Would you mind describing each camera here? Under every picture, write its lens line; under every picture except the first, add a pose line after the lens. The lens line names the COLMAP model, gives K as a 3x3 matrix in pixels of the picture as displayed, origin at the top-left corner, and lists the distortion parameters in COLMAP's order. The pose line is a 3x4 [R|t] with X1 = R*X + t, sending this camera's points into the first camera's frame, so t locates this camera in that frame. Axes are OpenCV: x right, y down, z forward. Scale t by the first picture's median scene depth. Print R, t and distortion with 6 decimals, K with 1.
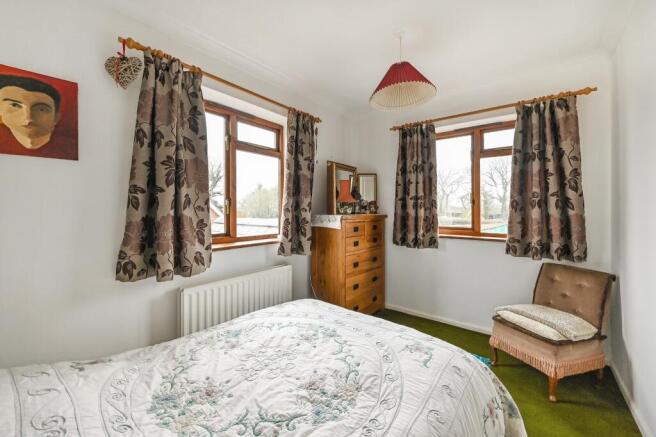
lens RADIAL K [[264.3, 0, 328.3], [0, 264.3, 208.3], [0, 0, 1]] dist [-0.000427, -0.000053]
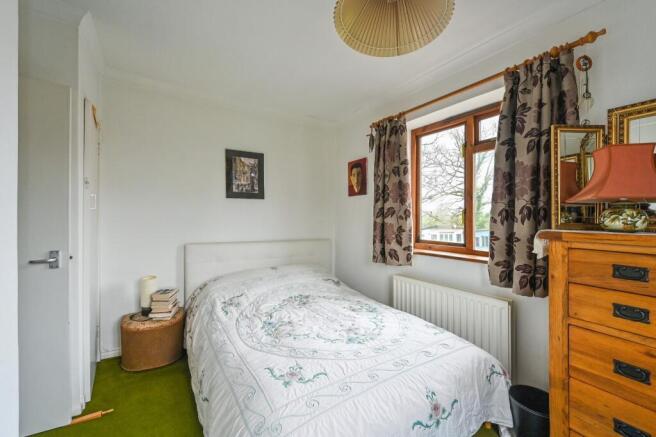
lens RADIAL K [[266.1, 0, 328.0], [0, 266.1, 218.5], [0, 0, 1]] dist [-0.000872, -0.000031]
pose [[-0.308310, -0.009254, -0.951241, 0.941356], [-0.017324, 0.999841, -0.004112, 0.018864], [0.951128, 0.015212, -0.308421, 1.134205]]
